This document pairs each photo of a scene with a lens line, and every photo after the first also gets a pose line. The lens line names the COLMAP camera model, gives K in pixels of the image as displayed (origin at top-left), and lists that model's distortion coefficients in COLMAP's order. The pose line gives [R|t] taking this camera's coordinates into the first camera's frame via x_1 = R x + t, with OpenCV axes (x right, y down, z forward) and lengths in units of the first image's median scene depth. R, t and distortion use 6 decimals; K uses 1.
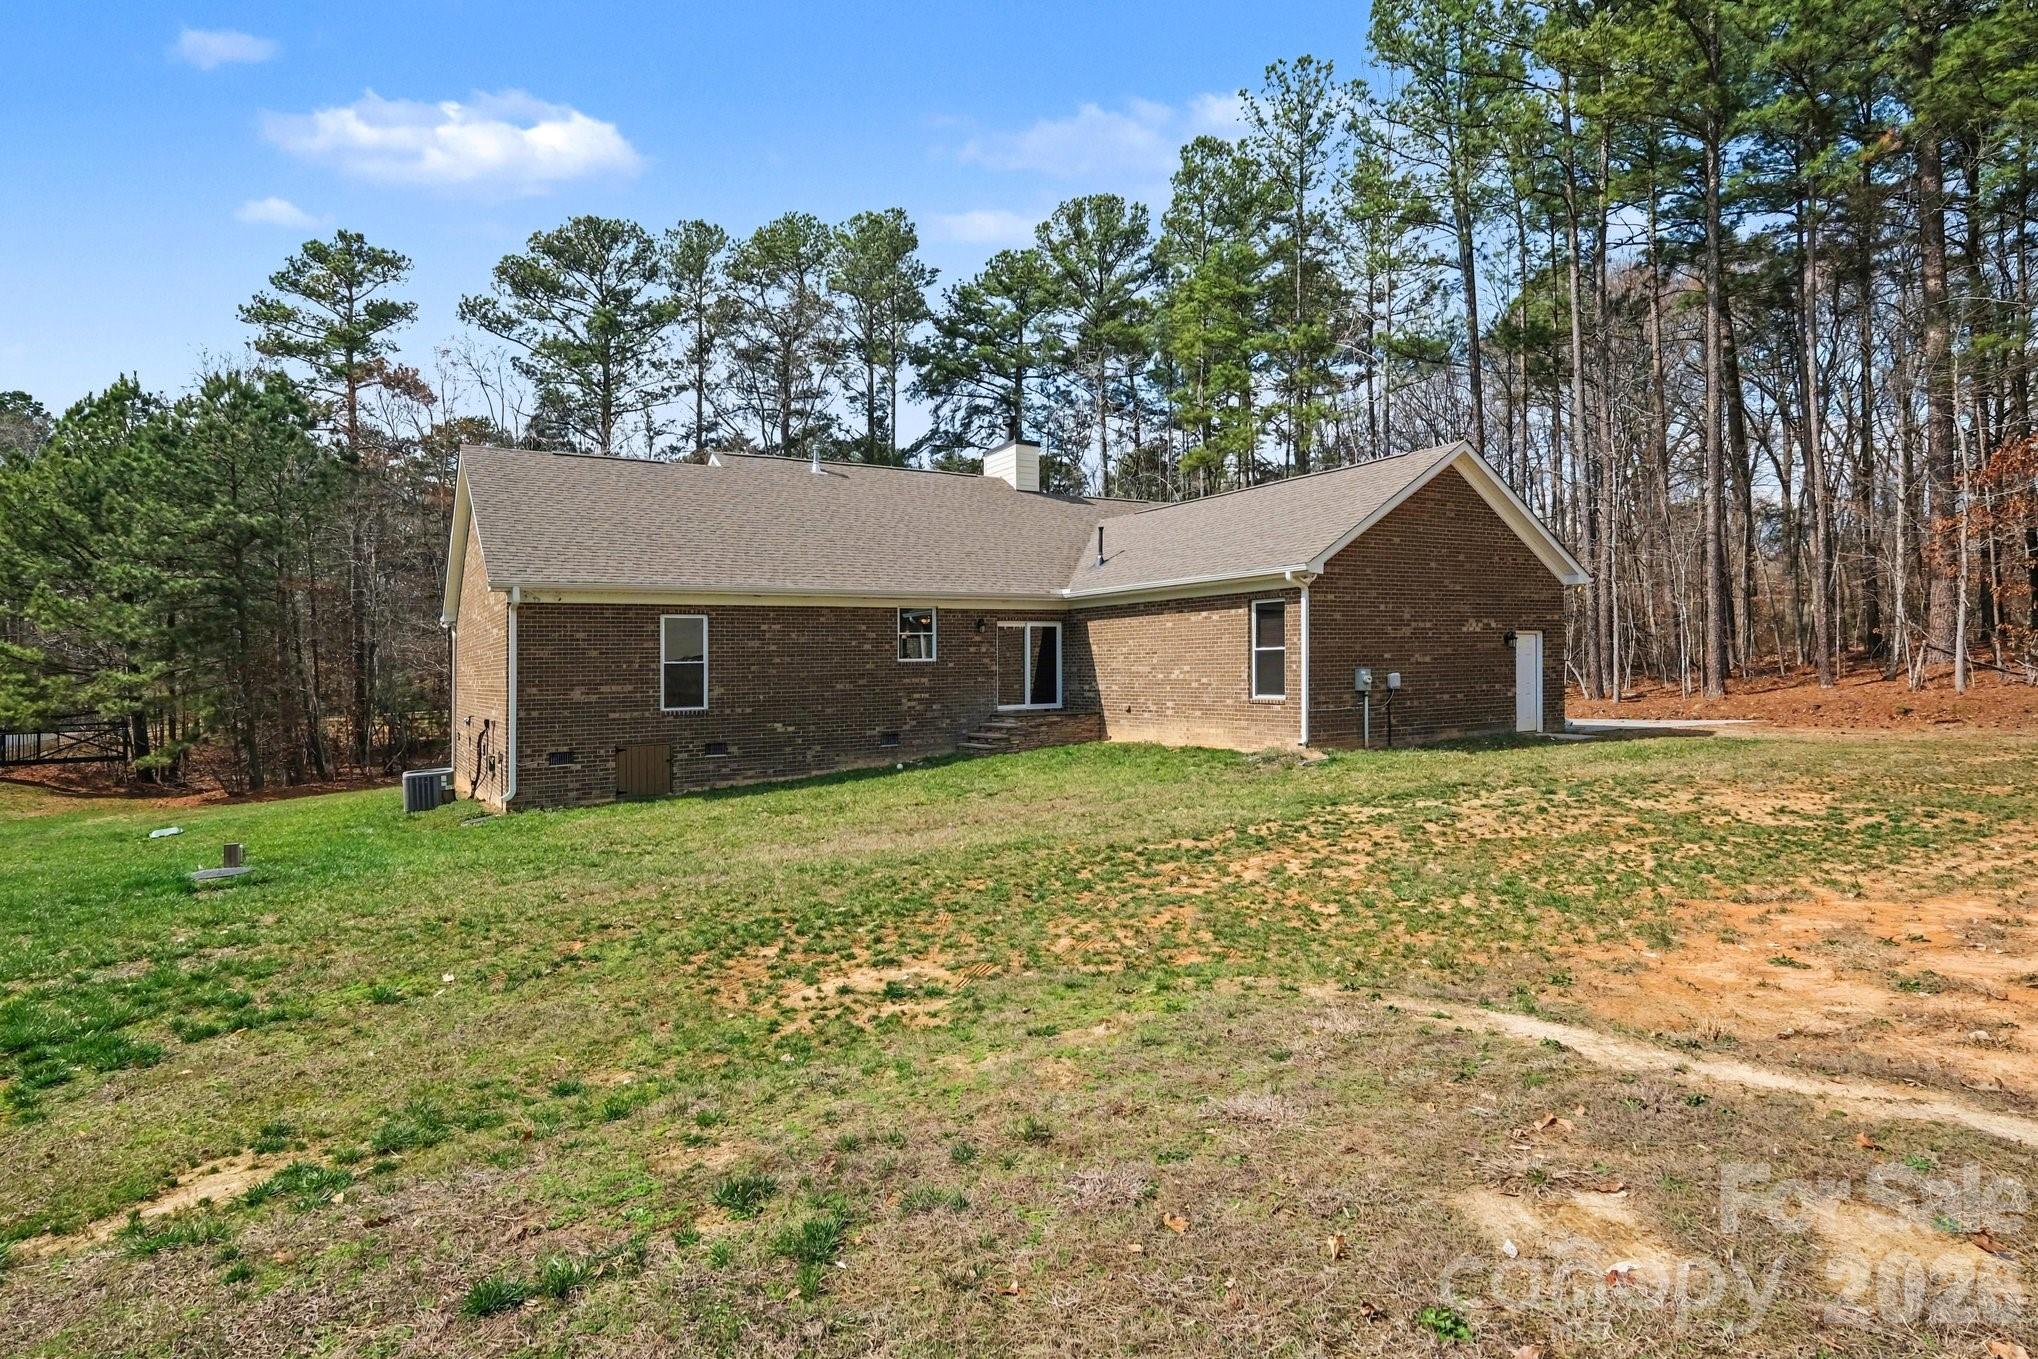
lens RADIAL K [[1051.6, 0, 1007.5], [0, 1051.6, 673.5], [0, 0, 1]] dist [-0.000944, 0.000952]
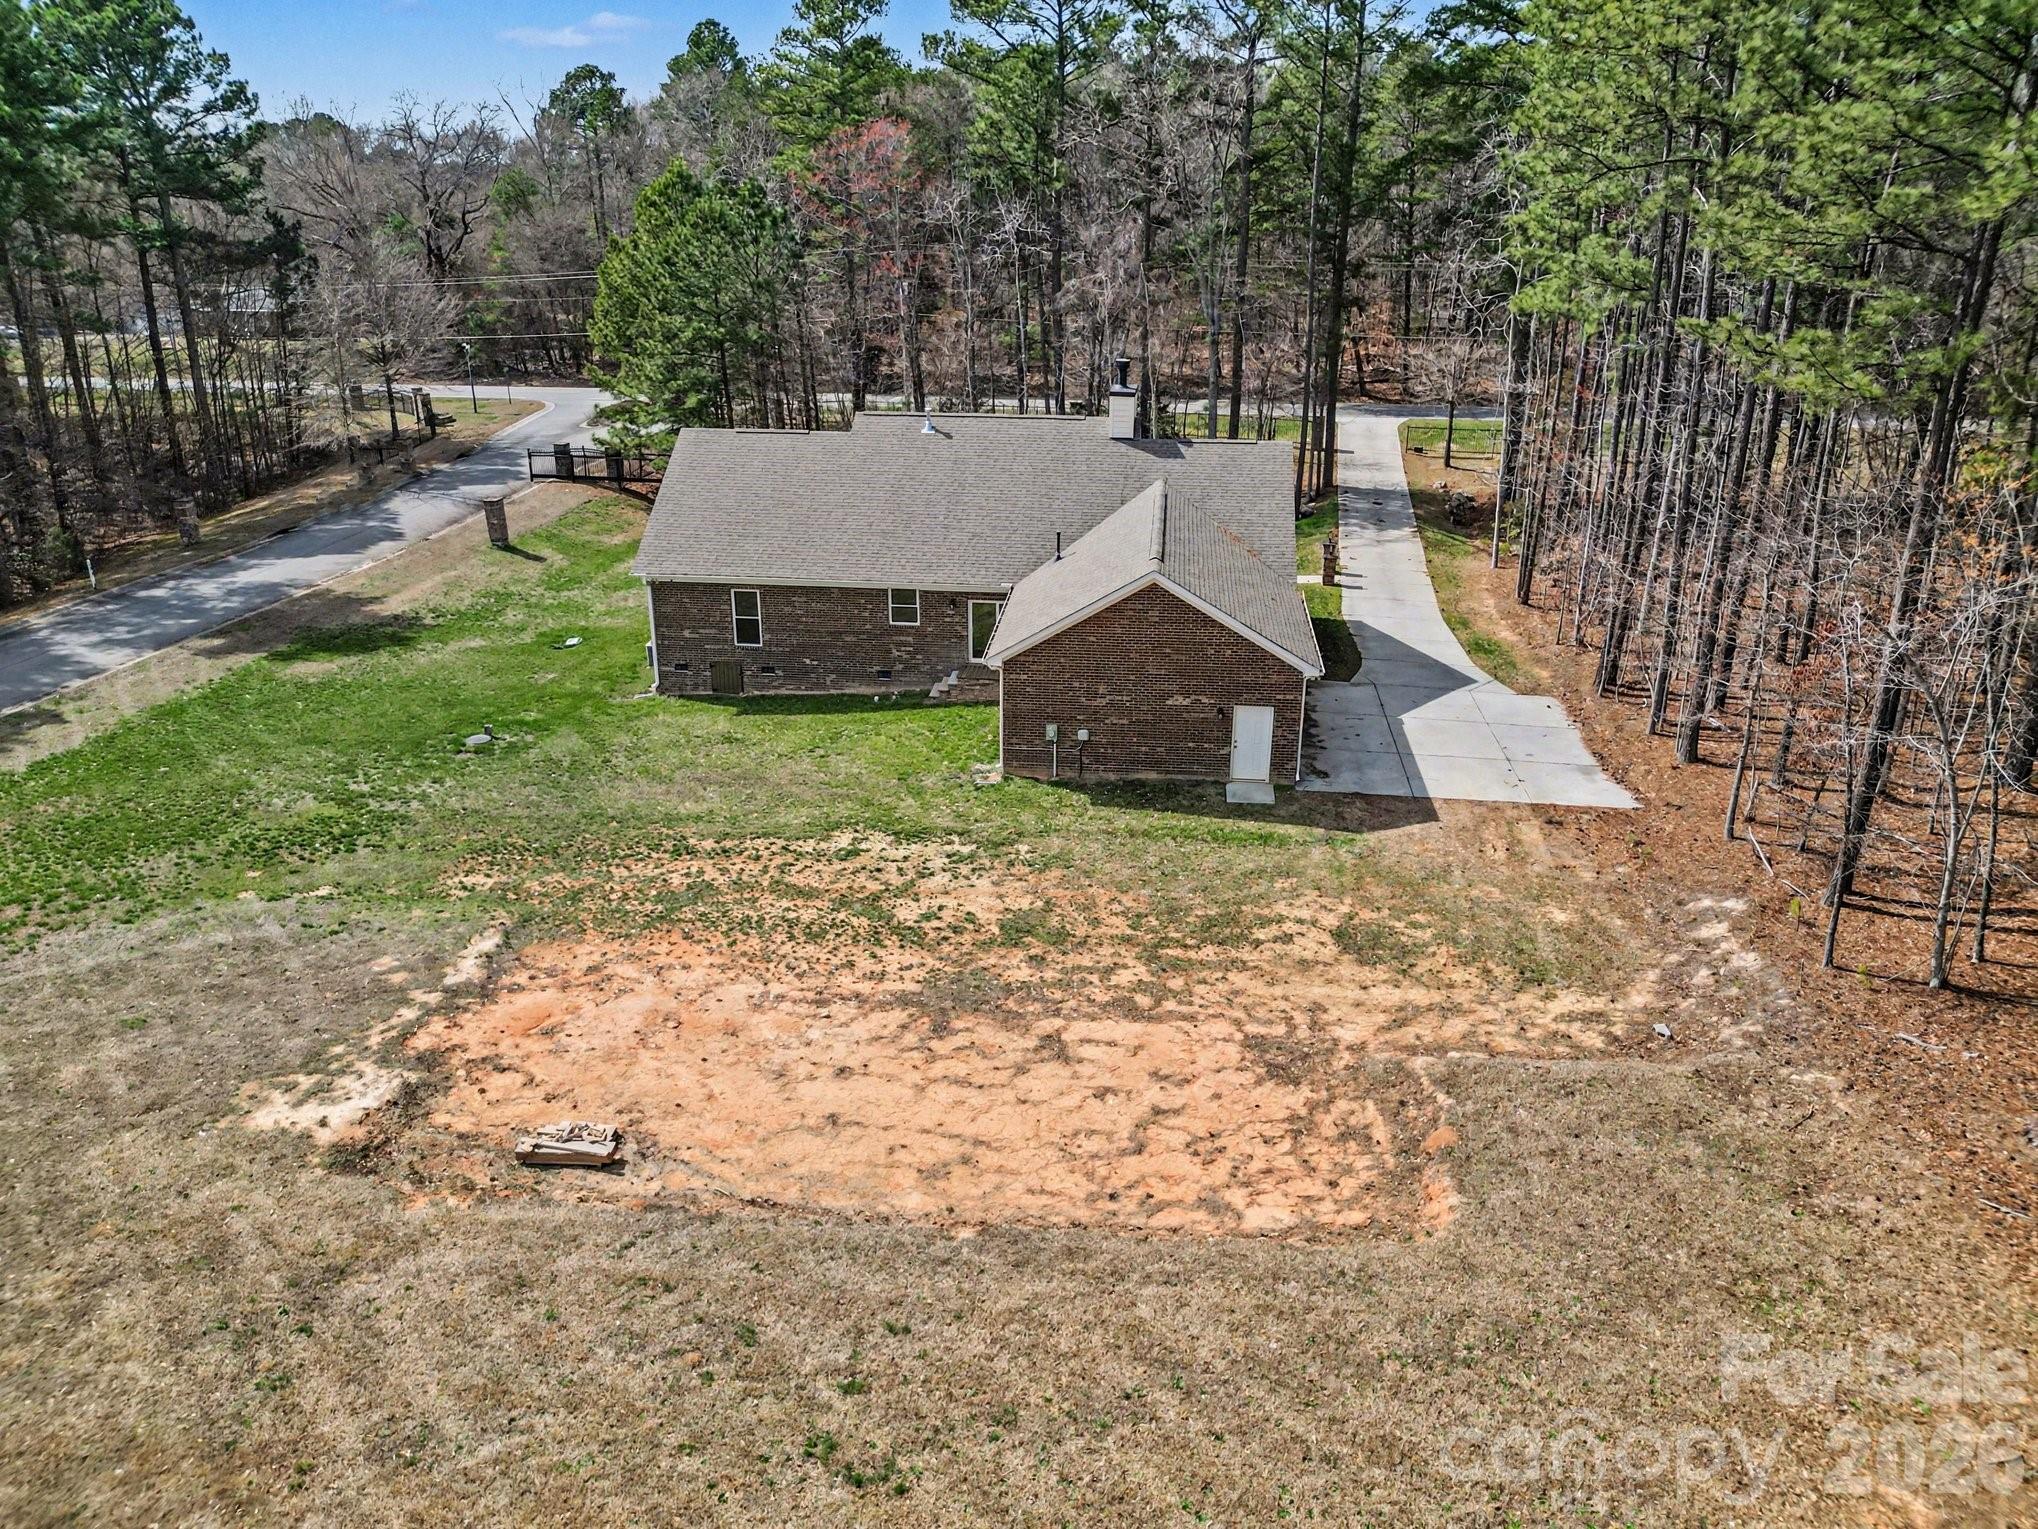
lens RADIAL K [[1478.3, 0, 1020.5], [0, 1478.3, 747.6], [0, 0, 1]] dist [-0.013091, -0.009132]
pose [[0.806624, 0.237713, -0.541156, 1.206439], [-0.029328, 0.930531, 0.365038, -0.613412], [0.590336, -0.278578, 0.757560, -0.494097]]
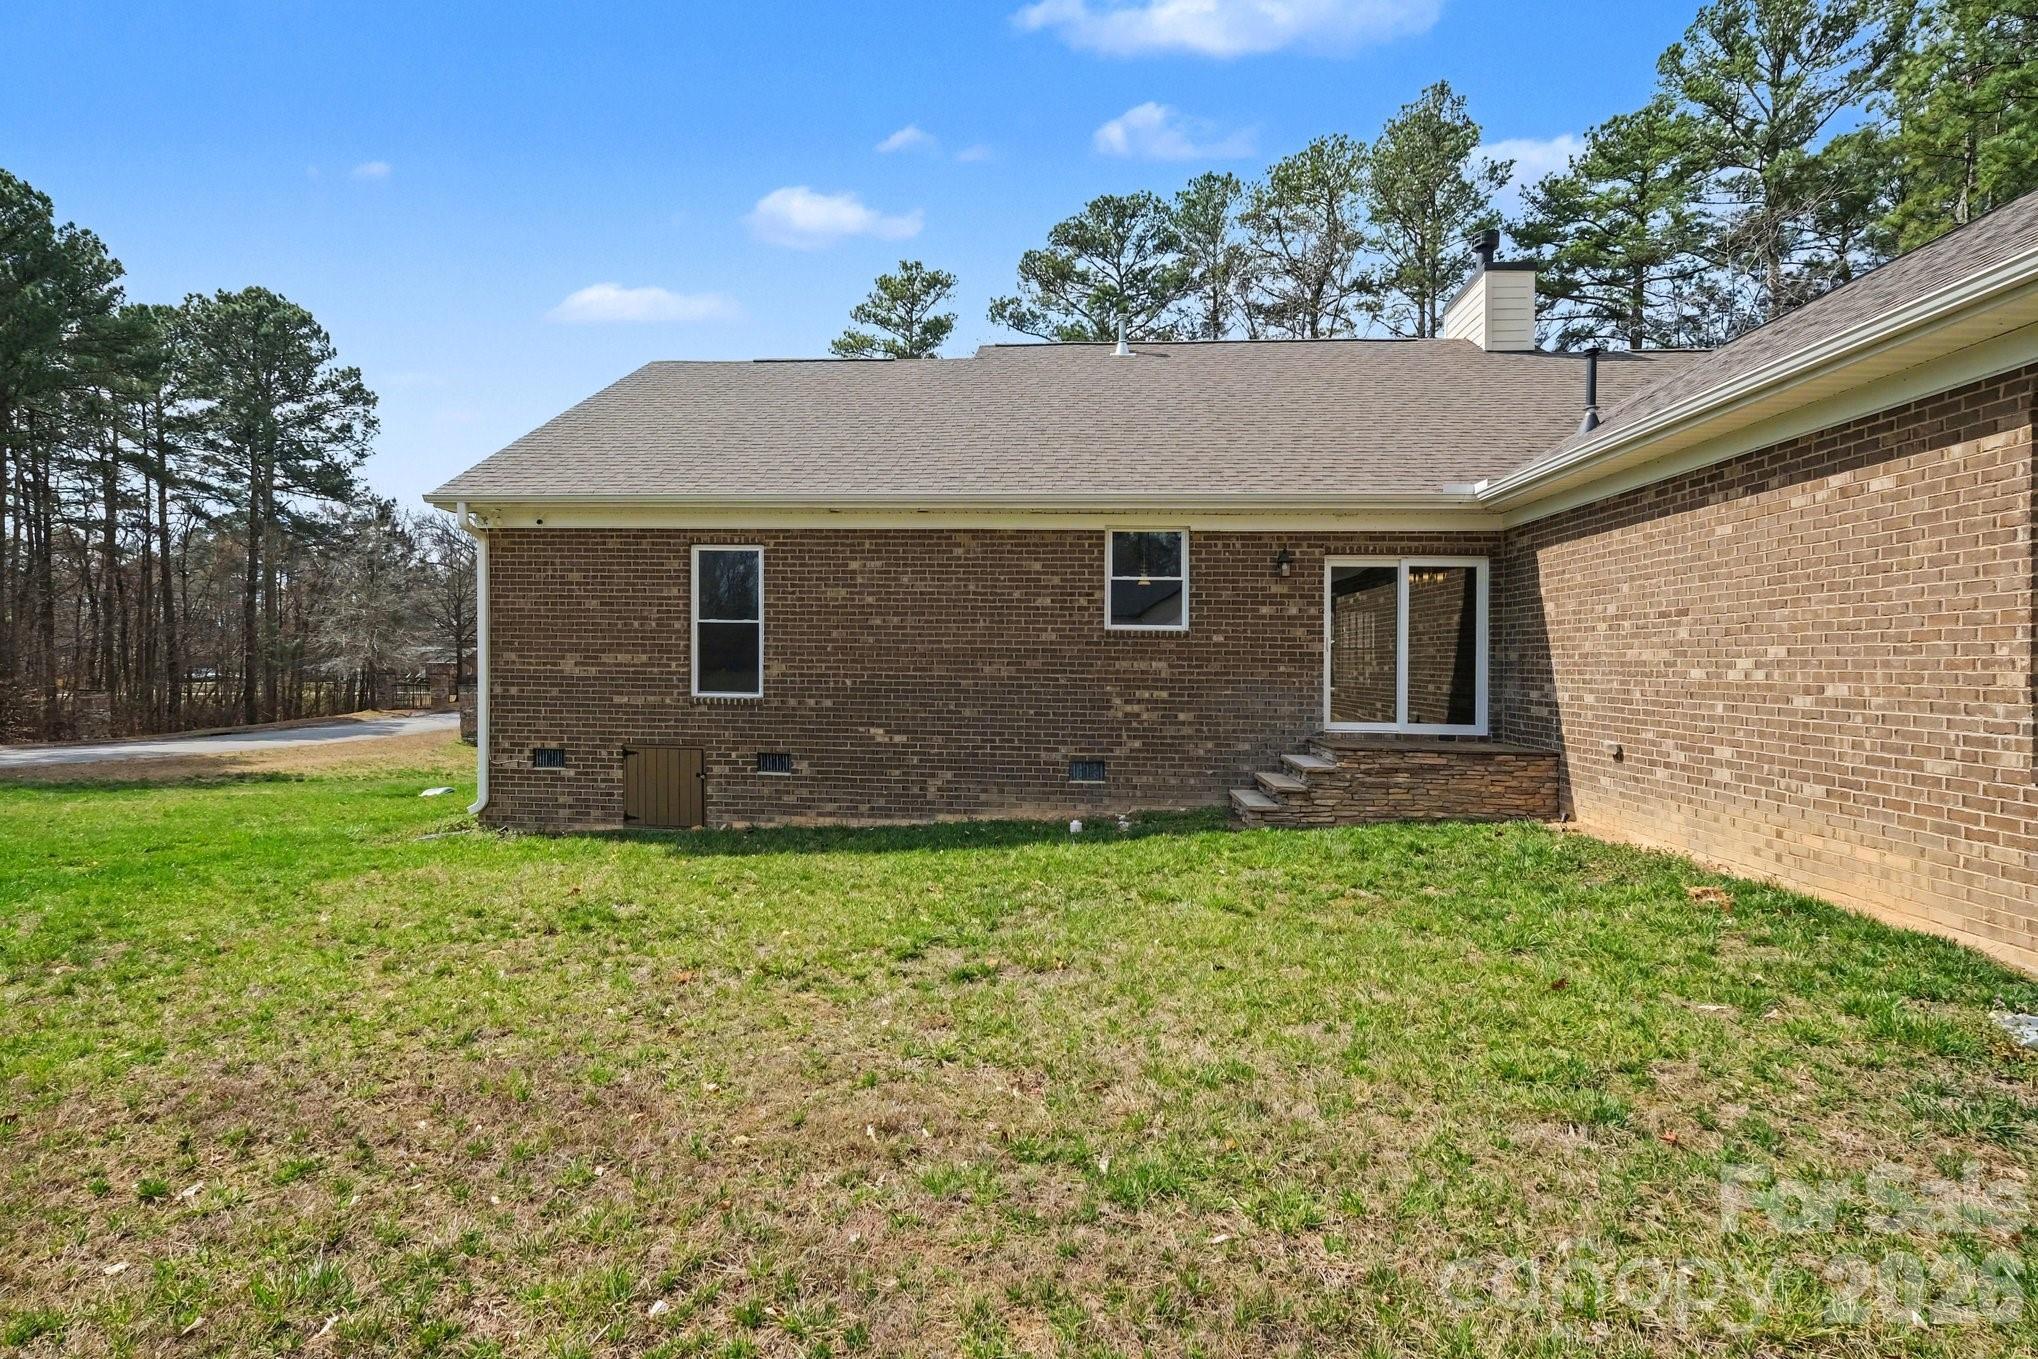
lens RADIAL K [[953.7, 0, 984.6], [0, 953.7, 649.8], [0, 0, 1]] dist [0.002887, 0.002156]
pose [[0.806651, 0.023586, -0.590557, 0.139739], [-0.033912, 0.999404, -0.006405, 0.004601], [0.590054, 0.025194, 0.806971, 0.575043]]
